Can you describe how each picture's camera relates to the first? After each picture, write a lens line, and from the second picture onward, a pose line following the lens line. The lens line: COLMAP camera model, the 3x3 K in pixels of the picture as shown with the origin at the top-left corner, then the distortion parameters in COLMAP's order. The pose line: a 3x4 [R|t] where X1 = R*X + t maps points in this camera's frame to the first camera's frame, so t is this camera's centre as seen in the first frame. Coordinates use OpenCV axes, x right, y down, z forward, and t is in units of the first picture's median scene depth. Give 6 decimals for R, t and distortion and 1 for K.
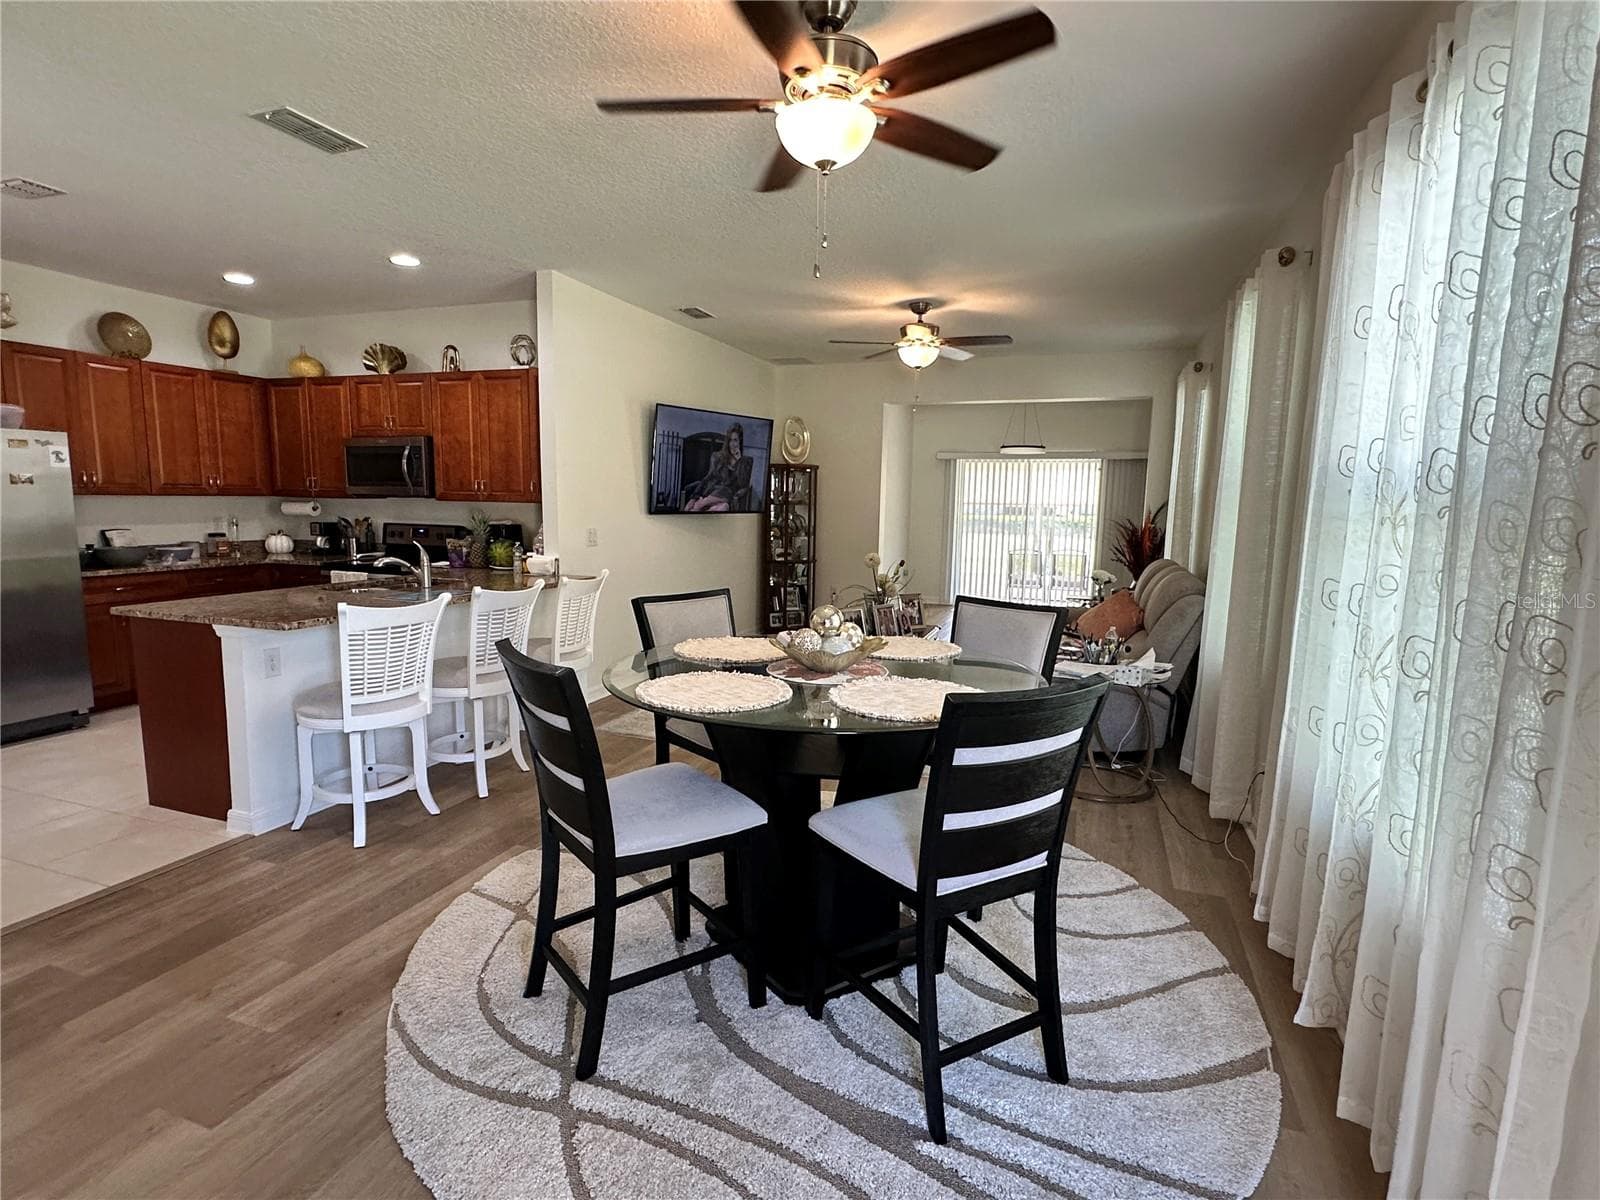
lens RADIAL K [[813.8, 0, 801.3], [0, 813.8, 608.5], [0, 0, 1]] dist [-0.002542, 0.000657]
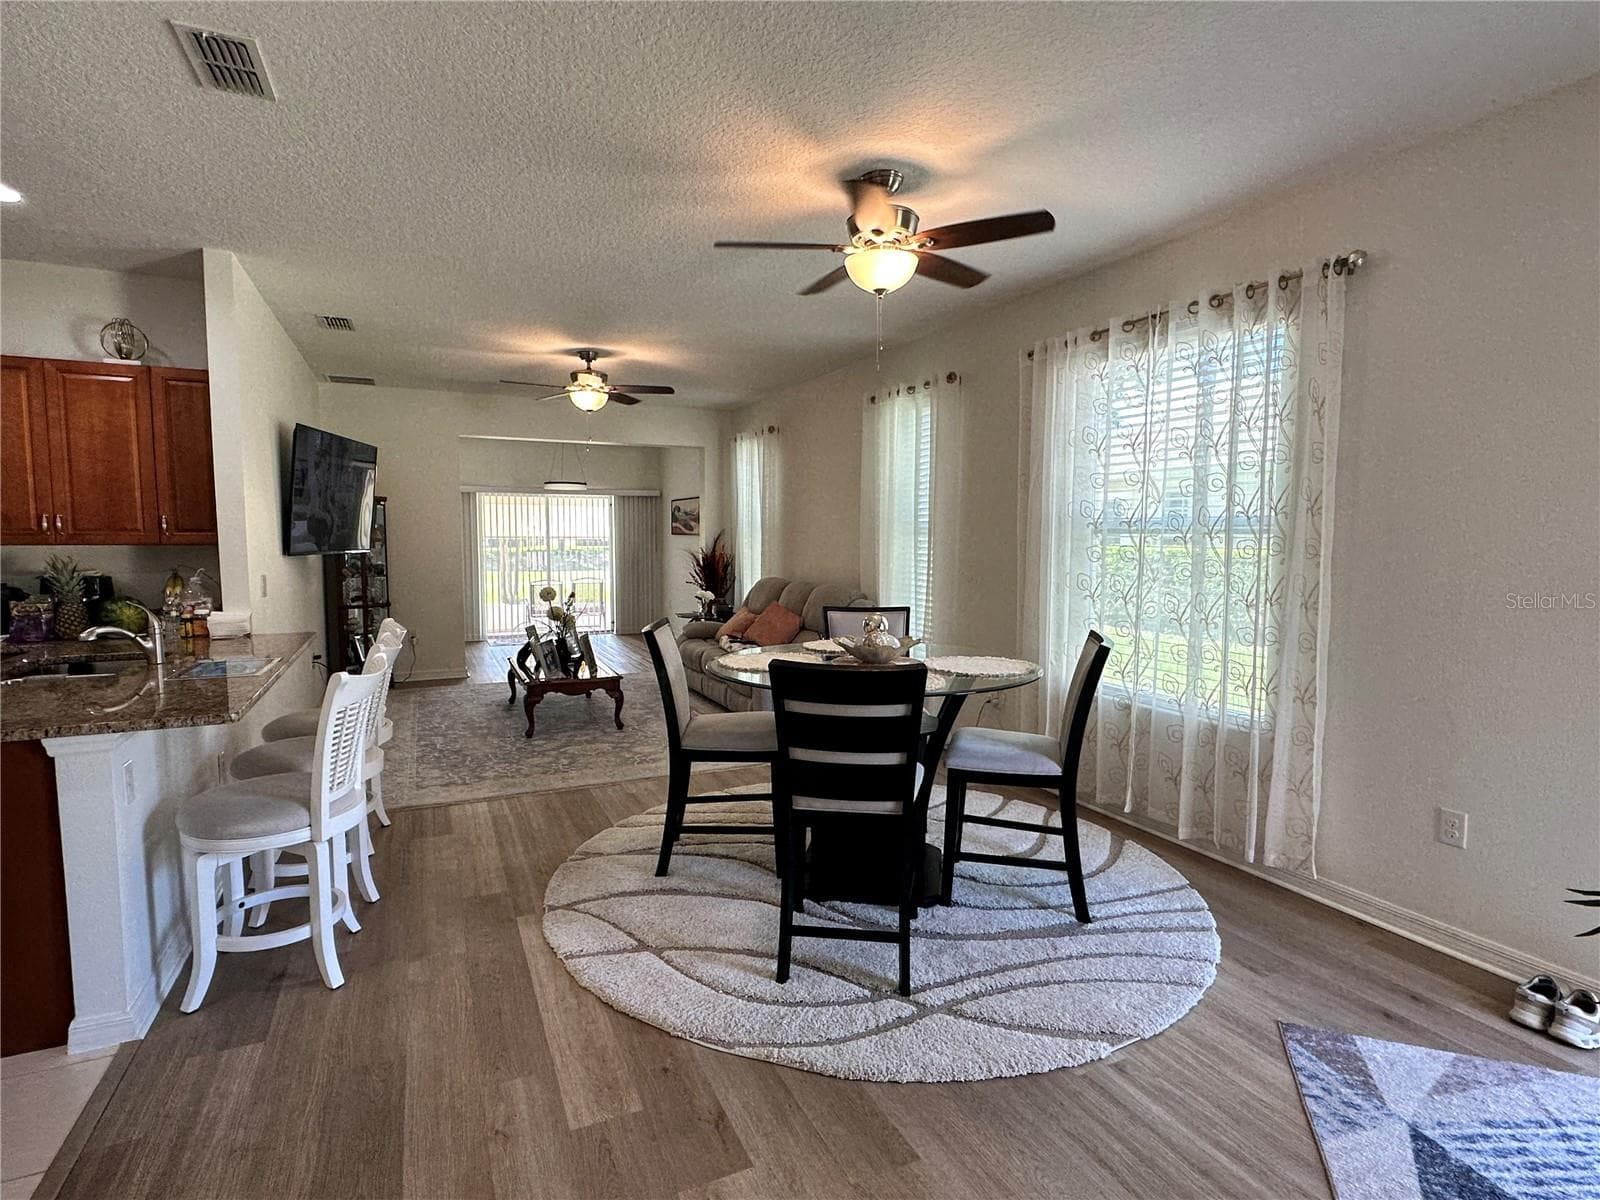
lens RADIAL K [[813.8, 0, 801.3], [0, 813.8, 608.5], [0, 0, 1]] dist [-0.002542, 0.000657]
pose [[0.709167, -0.080257, 0.700457, -0.431422], [0.108433, 0.994095, 0.004120, -0.011490], [-0.696652, 0.073031, 0.713682, 0.064617]]
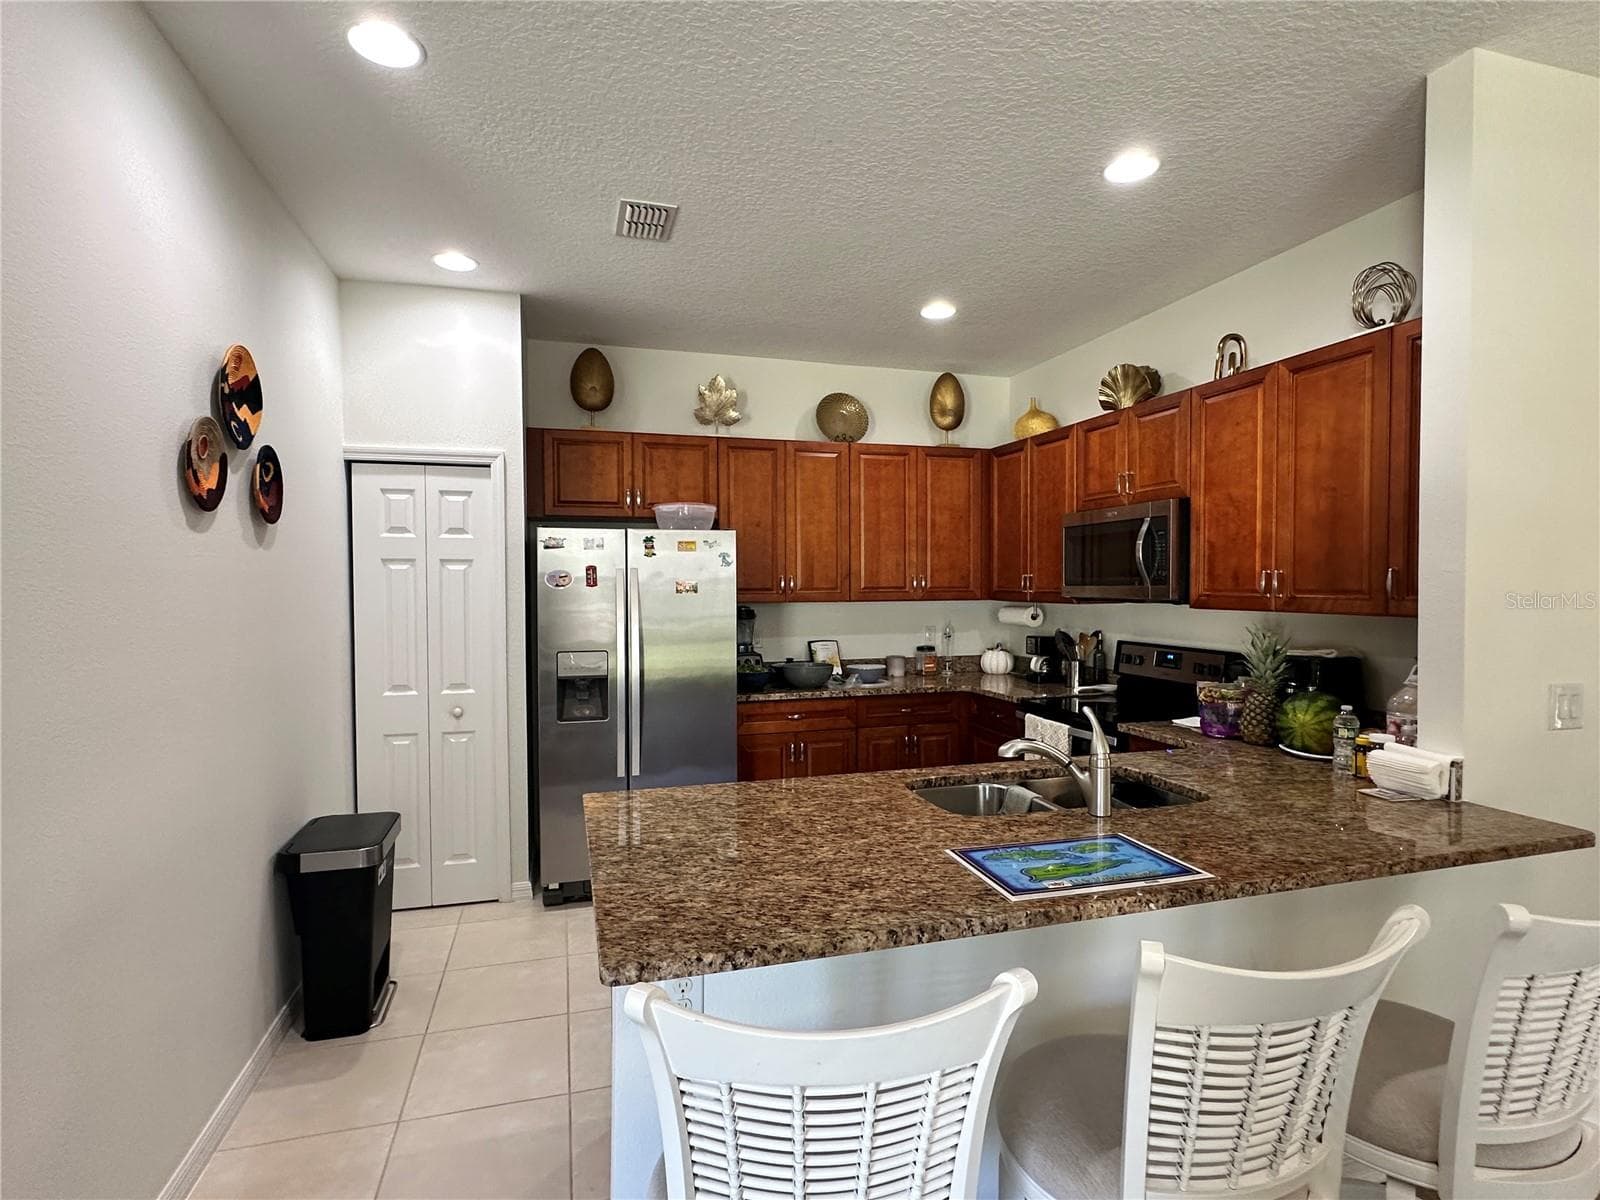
lens RADIAL K [[813.8, 0, 801.3], [0, 813.8, 608.5], [0, 0, 1]] dist [-0.002542, 0.000657]
pose [[0.589871, 0.005030, -0.807482, -0.154771], [-0.094876, 0.993486, -0.063119, -0.072928], [0.801904, 0.113843, 0.586506, 0.461158]]
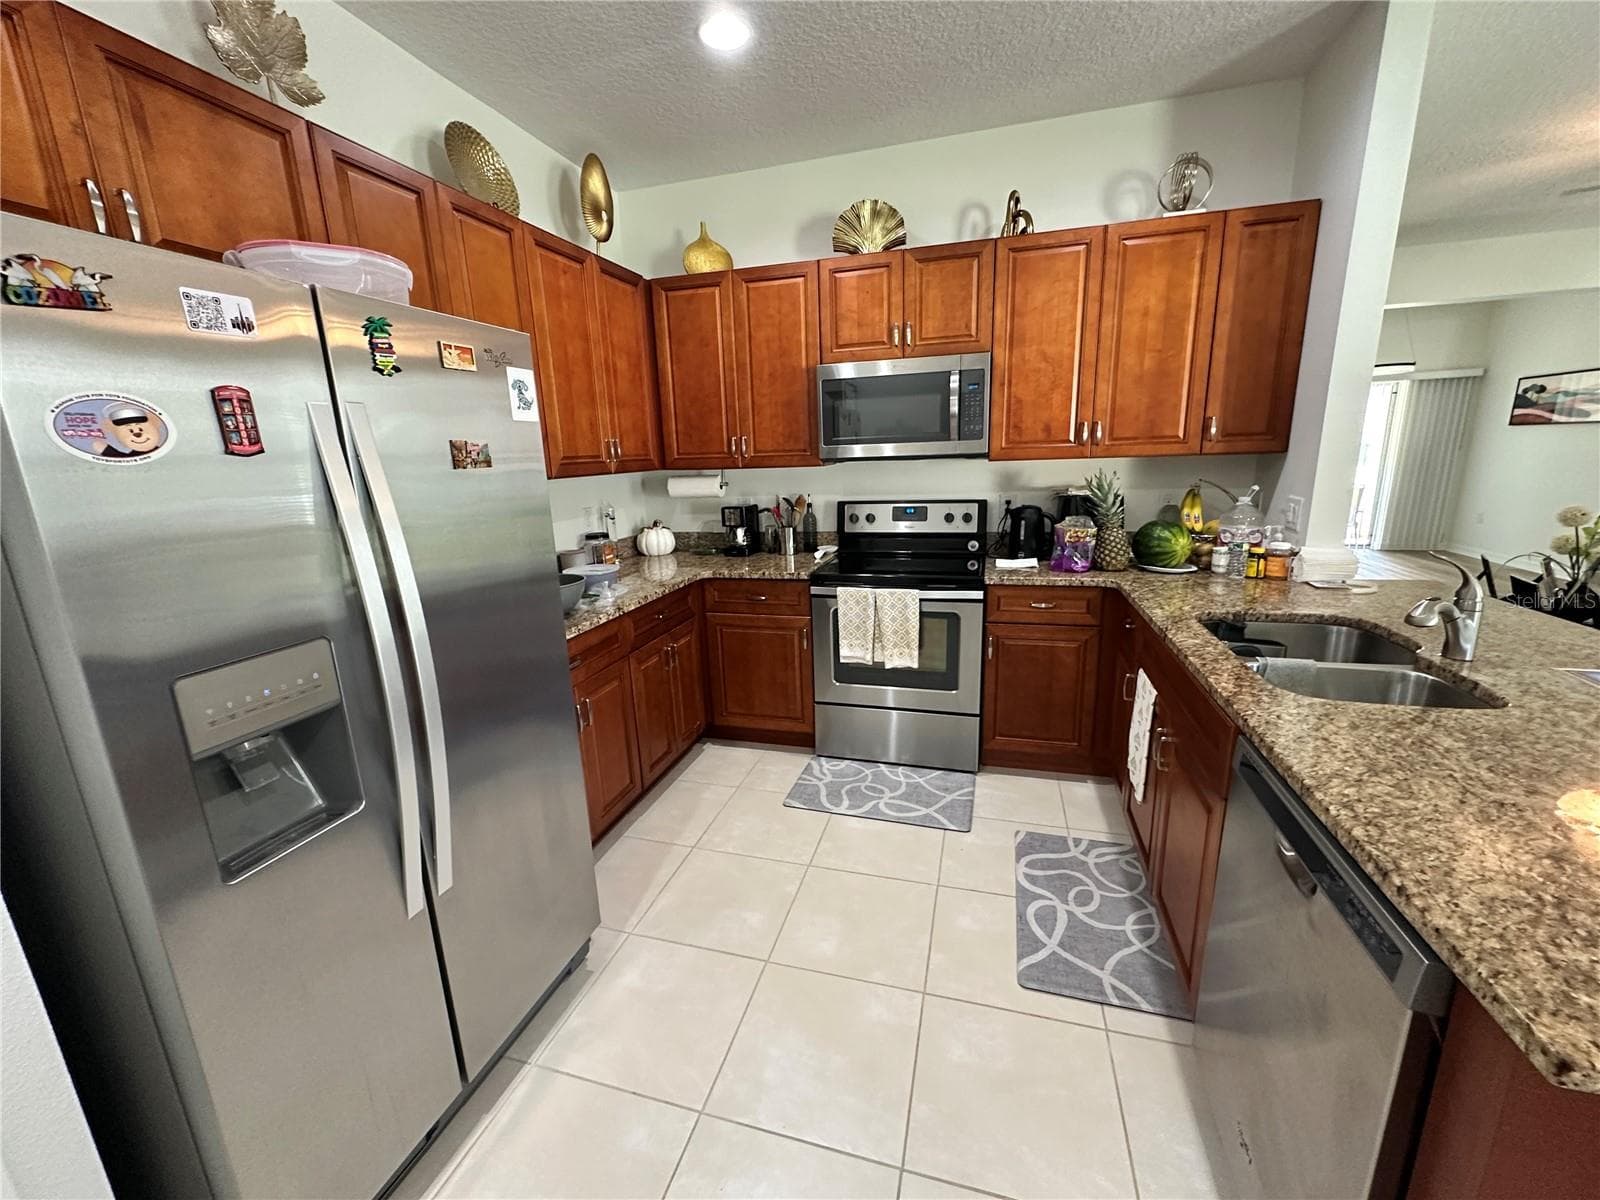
lens RADIAL K [[640.4, 0, 802.3], [0, 640.4, 601.7], [0, 0, 1]] dist [-0.000908, -0.000170]
pose [[0.996862, -0.065609, 0.044295, -0.633315], [0.061089, 0.993441, 0.096659, -0.084739], [-0.050346, -0.093649, 0.994331, 0.528941]]
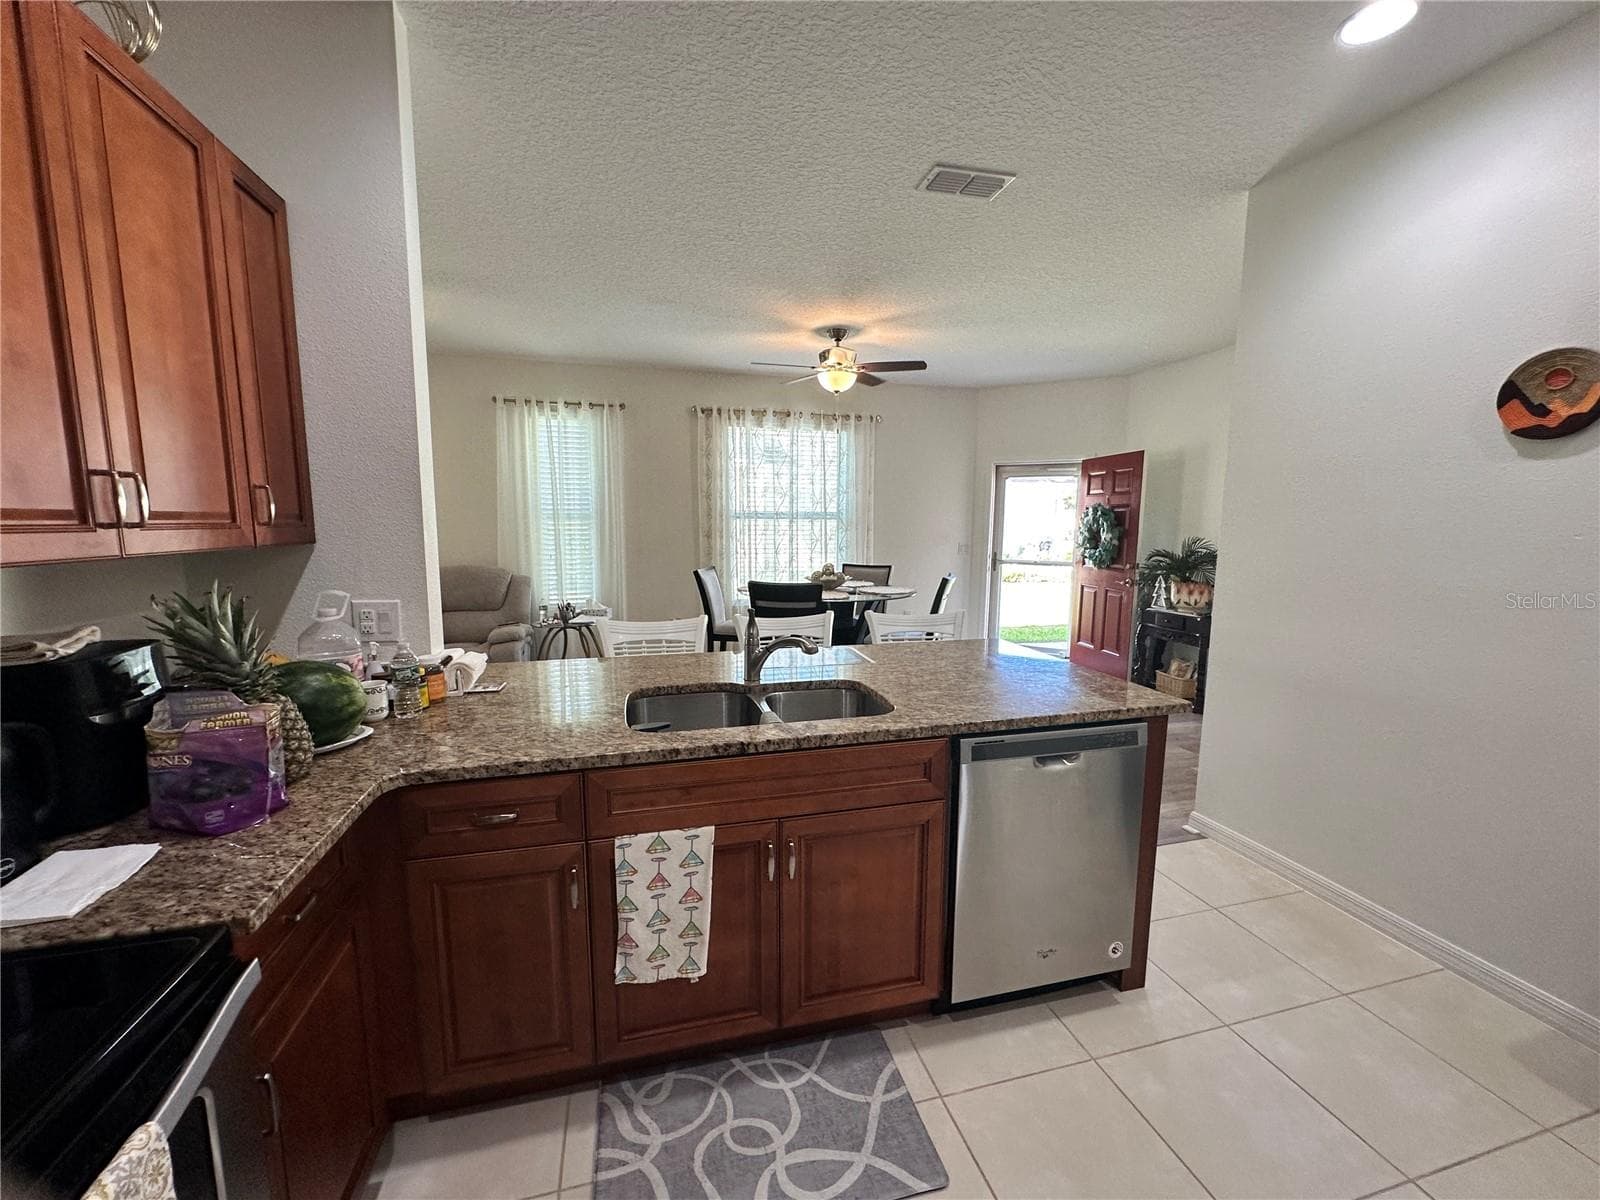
lens RADIAL K [[642.7, 0, 791.6], [0, 642.7, 602.5], [0, 0, 1]] dist [-0.000251, -0.000101]
pose [[-0.558139, -0.126807, 0.820000, -0.667468], [0.102665, 0.970105, 0.219899, -0.142398], [-0.823371, 0.206919, -0.528435, 0.940659]]
